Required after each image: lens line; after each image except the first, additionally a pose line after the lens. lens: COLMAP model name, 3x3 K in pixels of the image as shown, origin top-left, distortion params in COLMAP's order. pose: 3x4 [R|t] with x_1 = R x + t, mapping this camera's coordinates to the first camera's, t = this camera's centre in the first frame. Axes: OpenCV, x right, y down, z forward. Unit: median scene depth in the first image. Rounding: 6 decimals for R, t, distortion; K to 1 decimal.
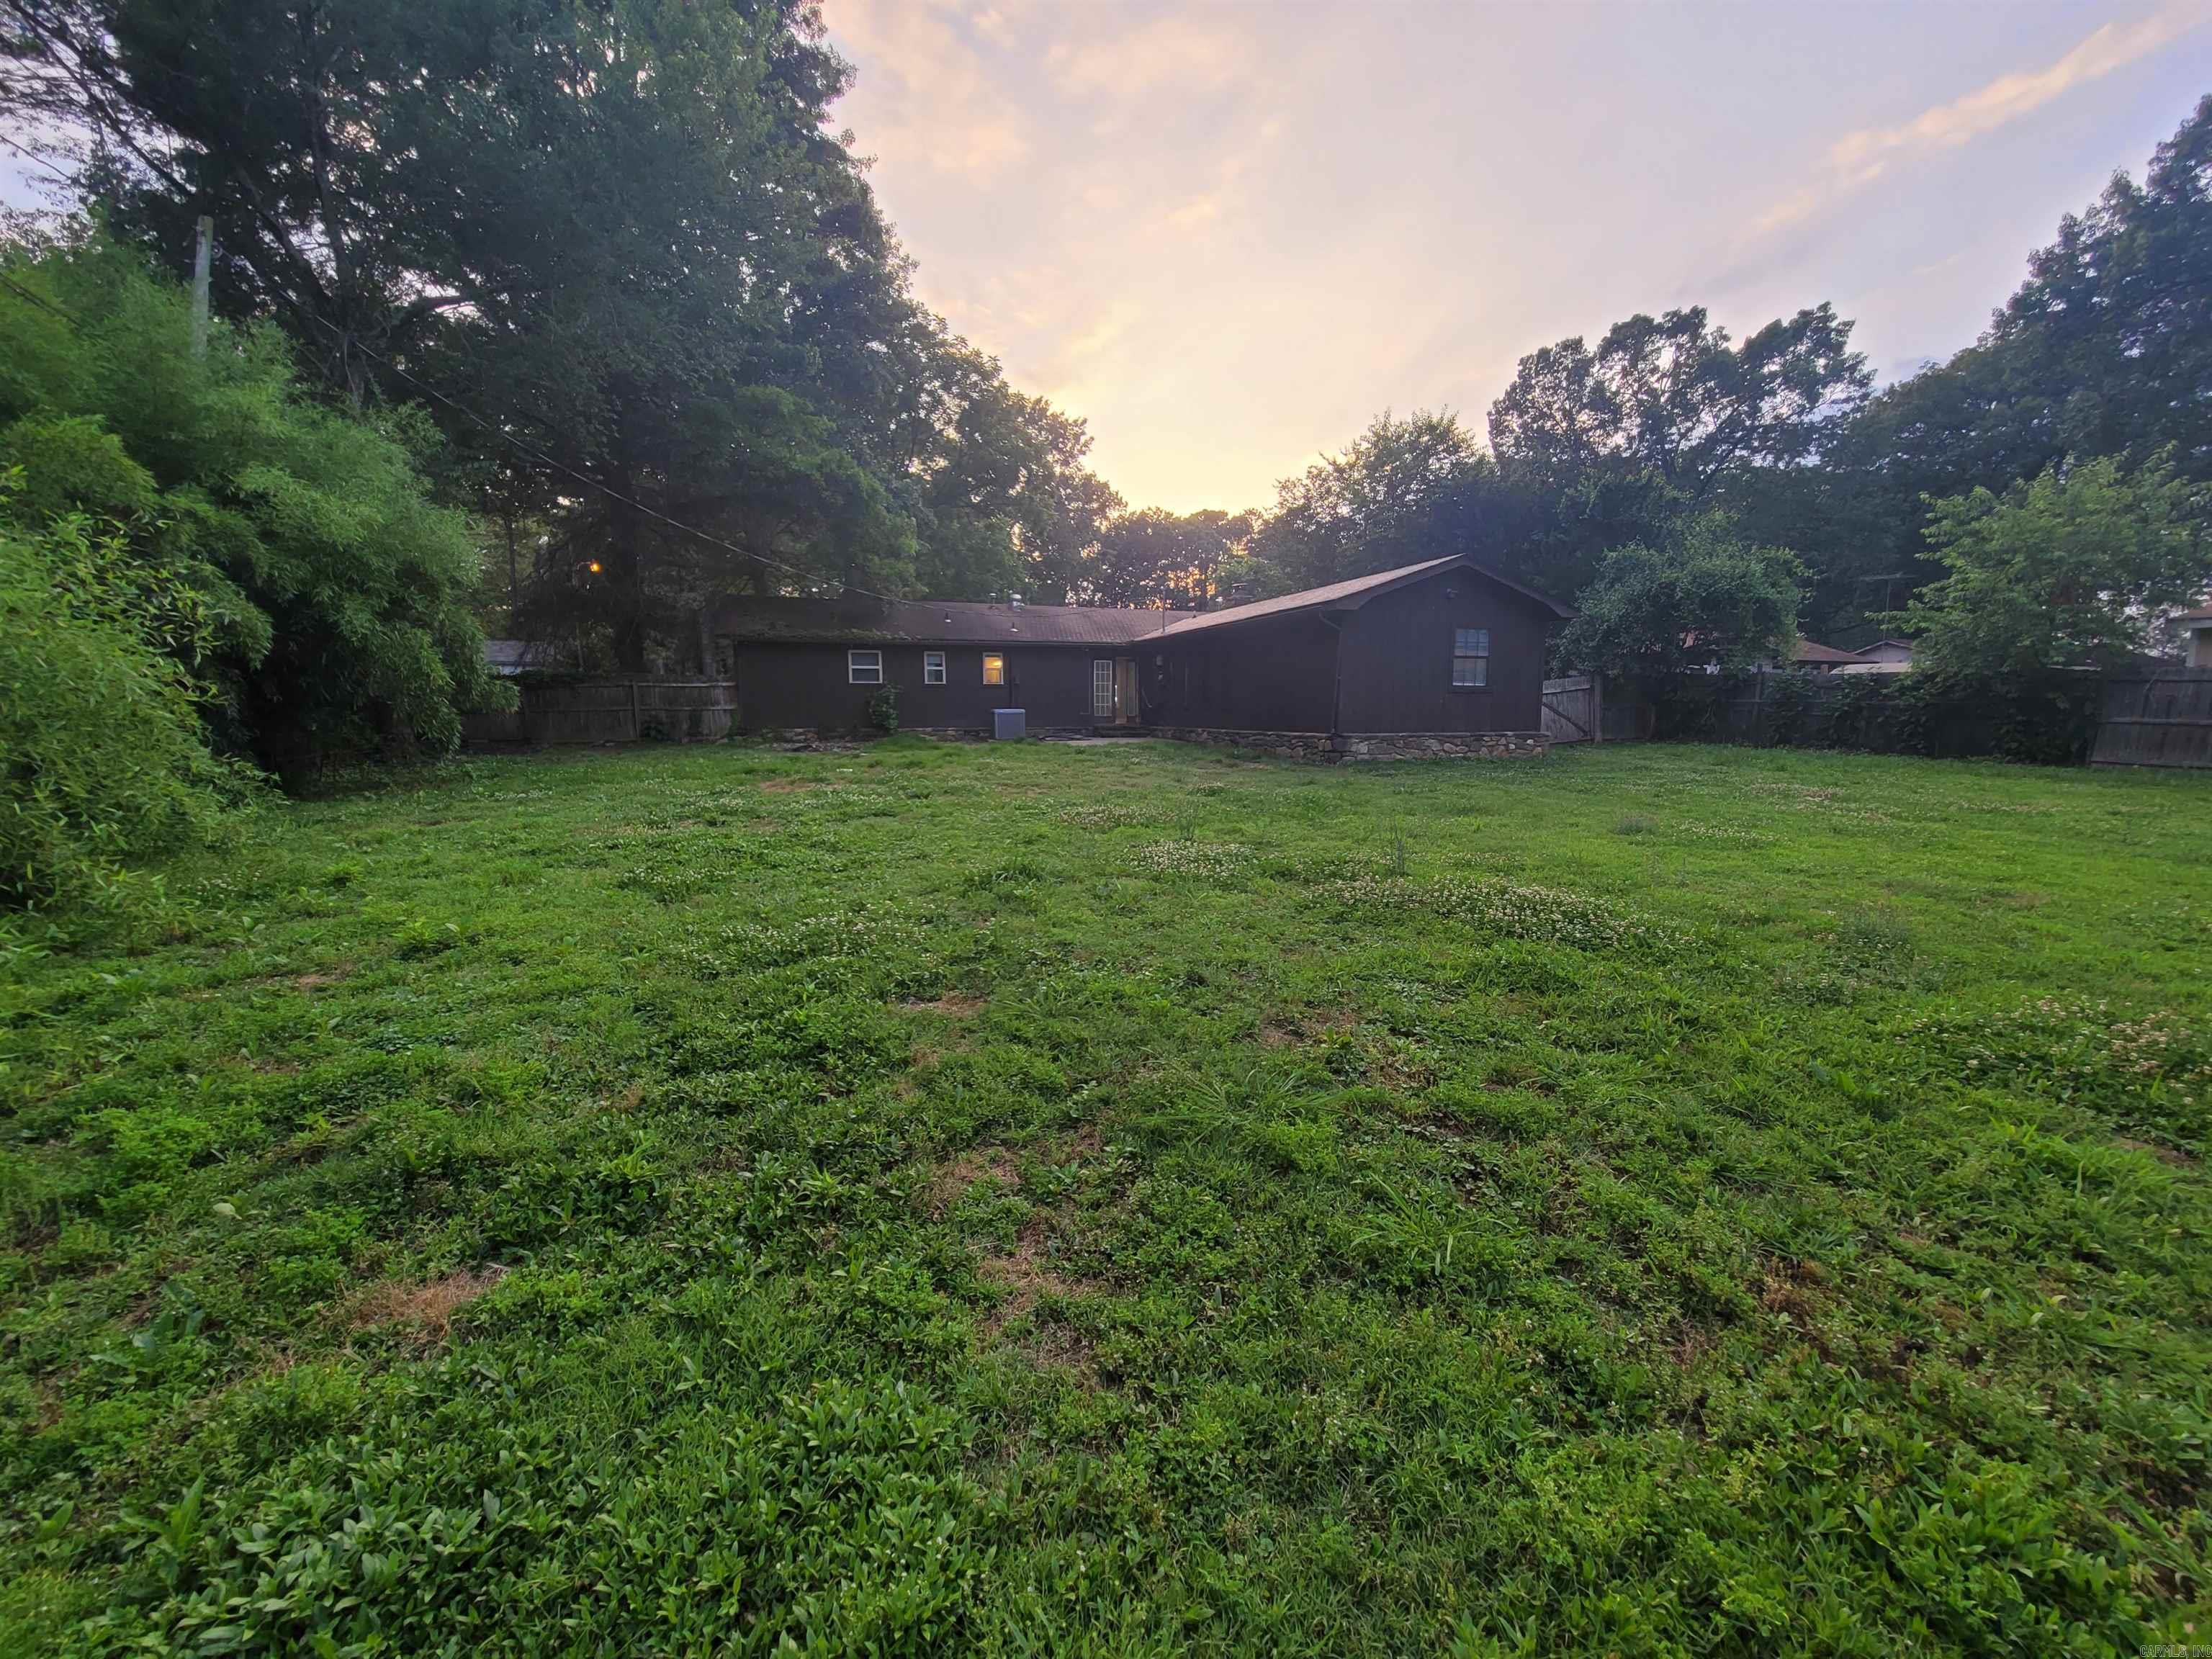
lens RADIAL K [[906.8, 0, 1100.2], [0, 906.8, 831.3], [0, 0, 1]] dist [-0.002871, 0.001728]
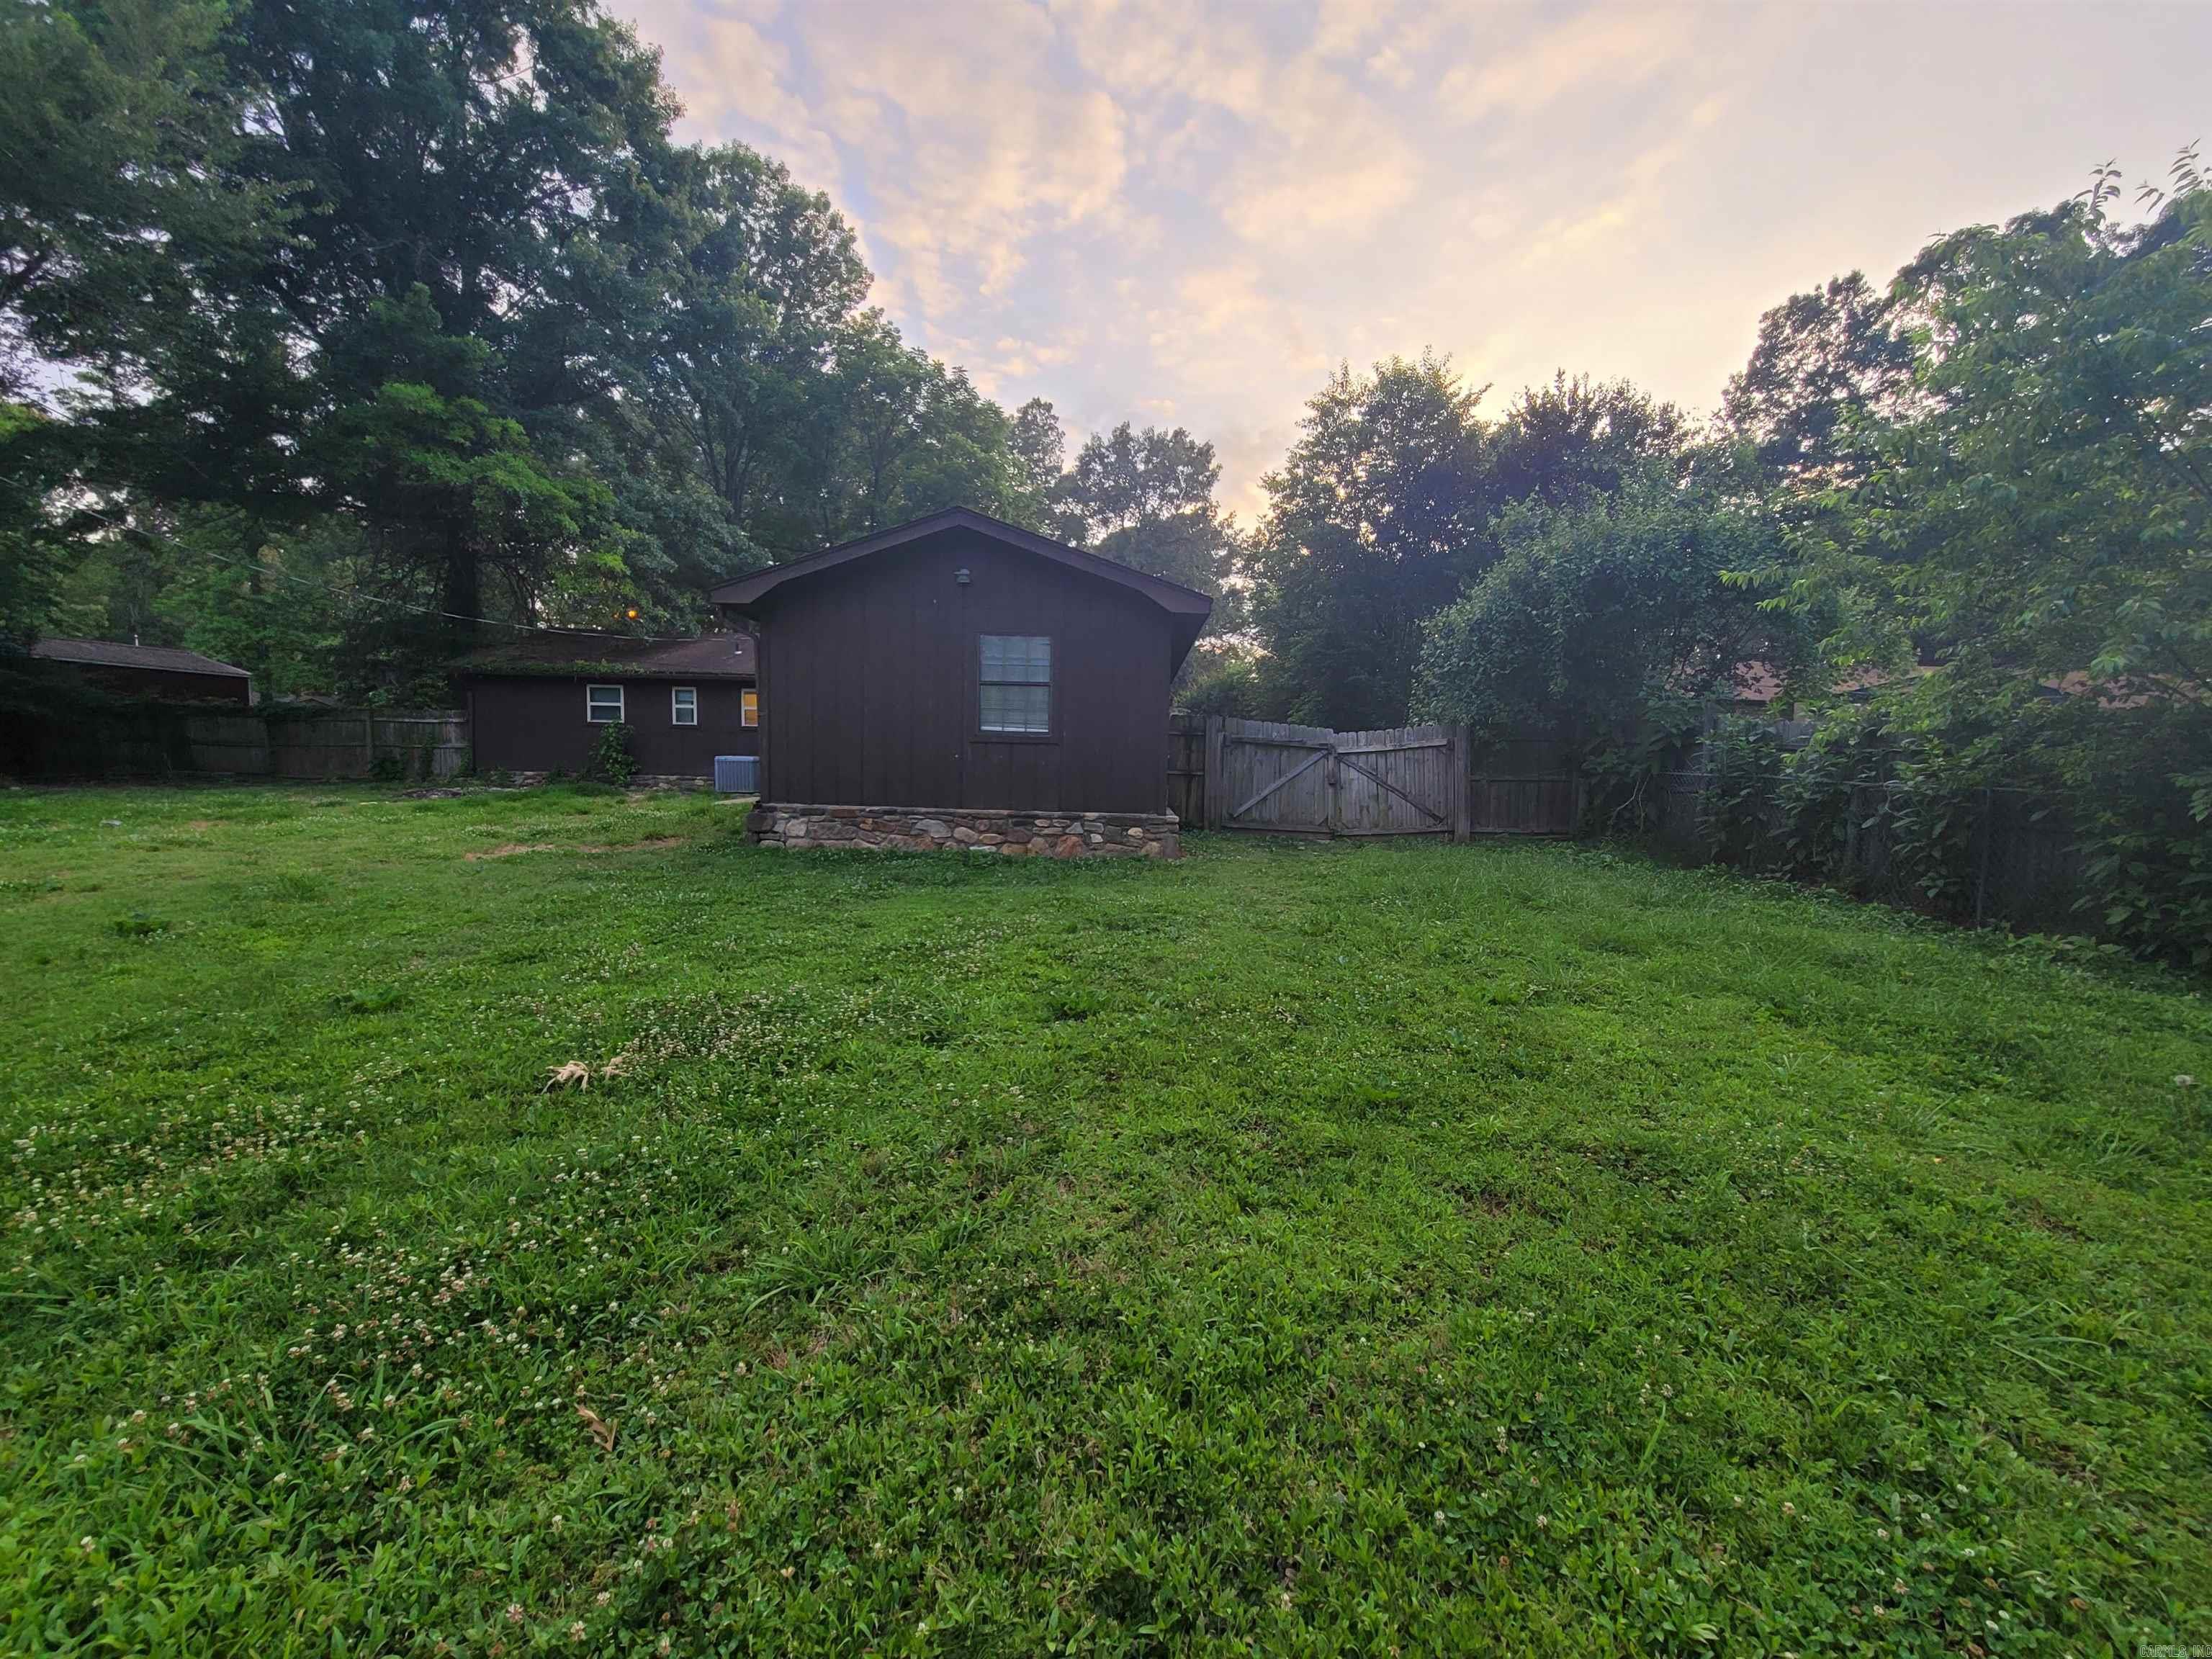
lens RADIAL K [[906.8, 0, 1109.6], [0, 906.8, 826.0], [0, 0, 1]] dist [-0.002871, 0.001728]
pose [[0.944889, 0.050740, -0.323434, 0.483543], [-0.071758, 0.995992, -0.053385, -0.053410], [0.319429, 0.073652, 0.944743, 0.344841]]
